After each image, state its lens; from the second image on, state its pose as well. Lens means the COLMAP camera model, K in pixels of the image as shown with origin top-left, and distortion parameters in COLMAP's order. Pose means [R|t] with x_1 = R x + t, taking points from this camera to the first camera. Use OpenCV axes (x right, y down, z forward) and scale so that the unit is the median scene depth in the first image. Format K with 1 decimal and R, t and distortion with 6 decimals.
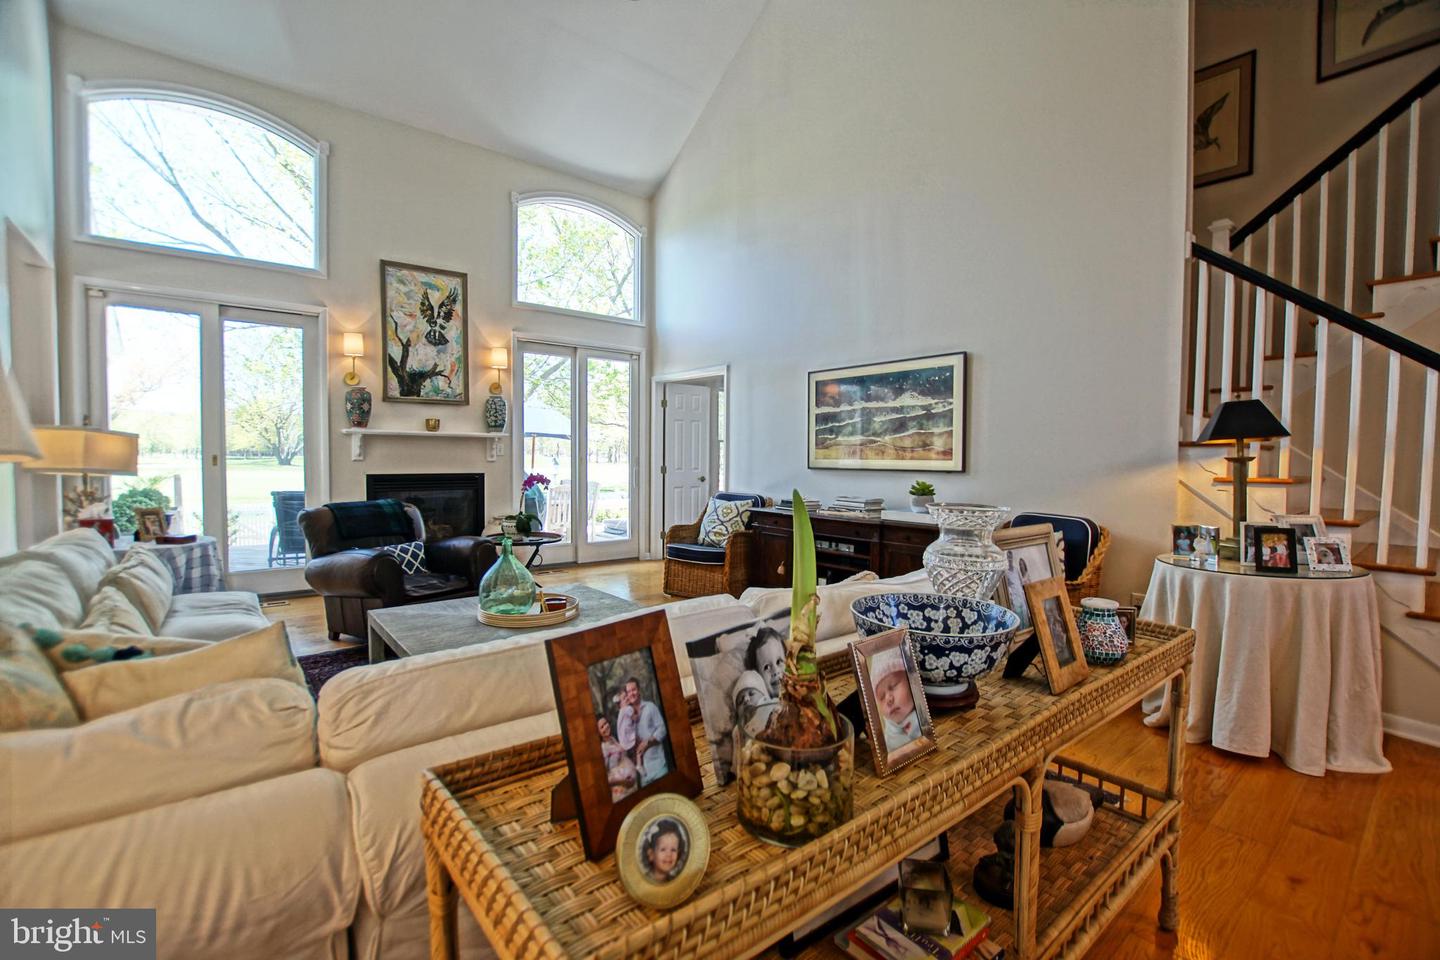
lens RADIAL K [[635.0, 0, 717.4], [0, 635.0, 483.5], [0, 0, 1]] dist [-0.017901, -0.000396]
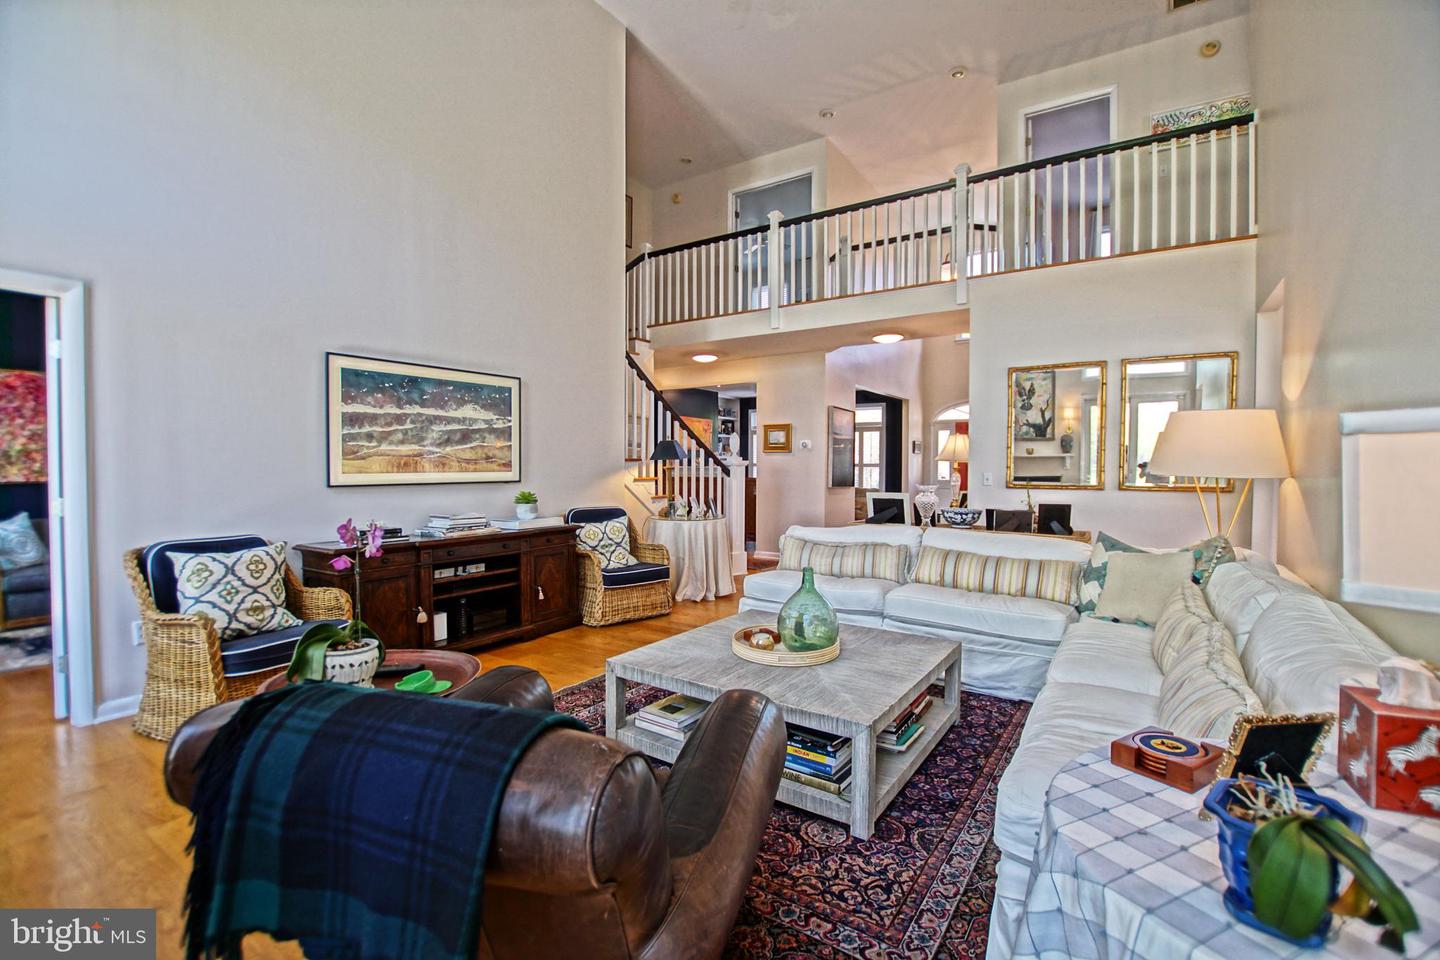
lens RADIAL K [[635.0, 0, 716.1], [0, 635.0, 477.5], [0, 0, 1]] dist [-0.017901, -0.000396]
pose [[-0.260738, -0.026961, 0.965033, -0.757927], [0.038686, 0.998515, 0.038349, -0.051379], [-0.964634, 0.047333, -0.259308, 0.879778]]
